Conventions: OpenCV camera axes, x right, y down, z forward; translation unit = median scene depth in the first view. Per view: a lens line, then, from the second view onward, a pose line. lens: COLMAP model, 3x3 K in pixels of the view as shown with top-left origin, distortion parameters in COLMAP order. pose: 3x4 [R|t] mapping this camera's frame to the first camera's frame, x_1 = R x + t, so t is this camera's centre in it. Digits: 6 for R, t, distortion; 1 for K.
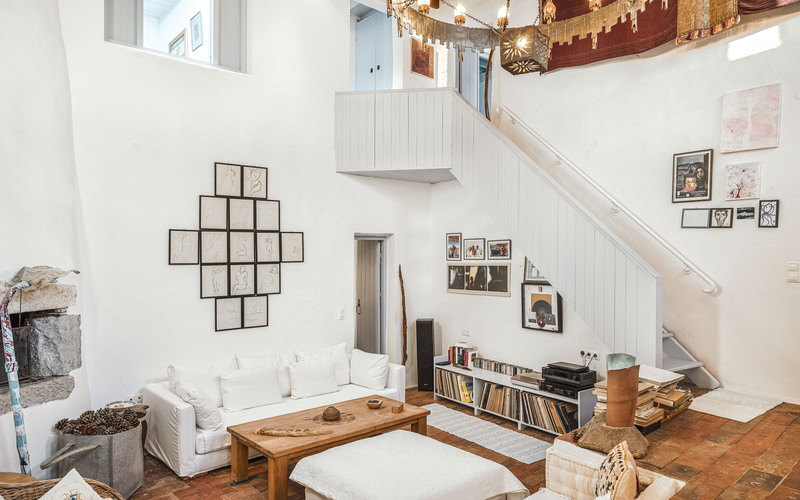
lens RADIAL K [[544.5, 0, 400.0], [0, 544.5, 250.0], [0, 0, 1]] dist [-0.003800, 0.002099]
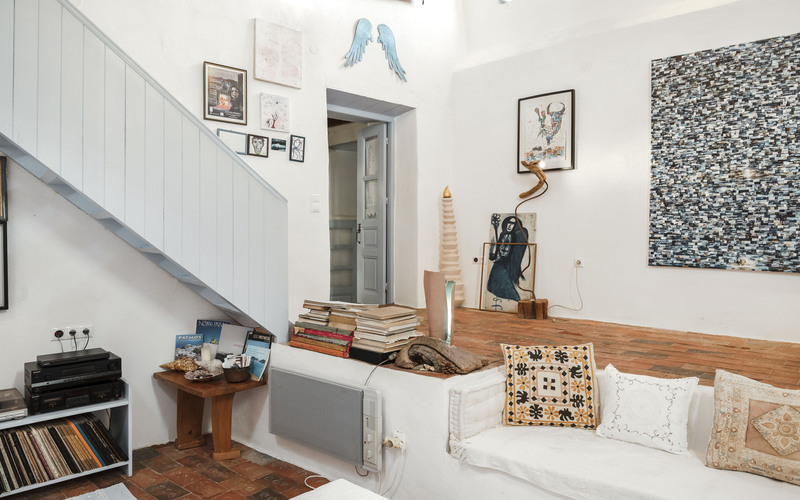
lens RADIAL K [[546.7, 0, 398.6], [0, 546.7, 226.1], [0, 0, 1]] dist [-0.005662, -0.001625]
pose [[-0.111533, 0.013570, 0.993668, -0.306049], [-0.007823, 0.999864, -0.014533, 0.073962], [-0.993730, -0.009394, -0.111412, 0.679130]]
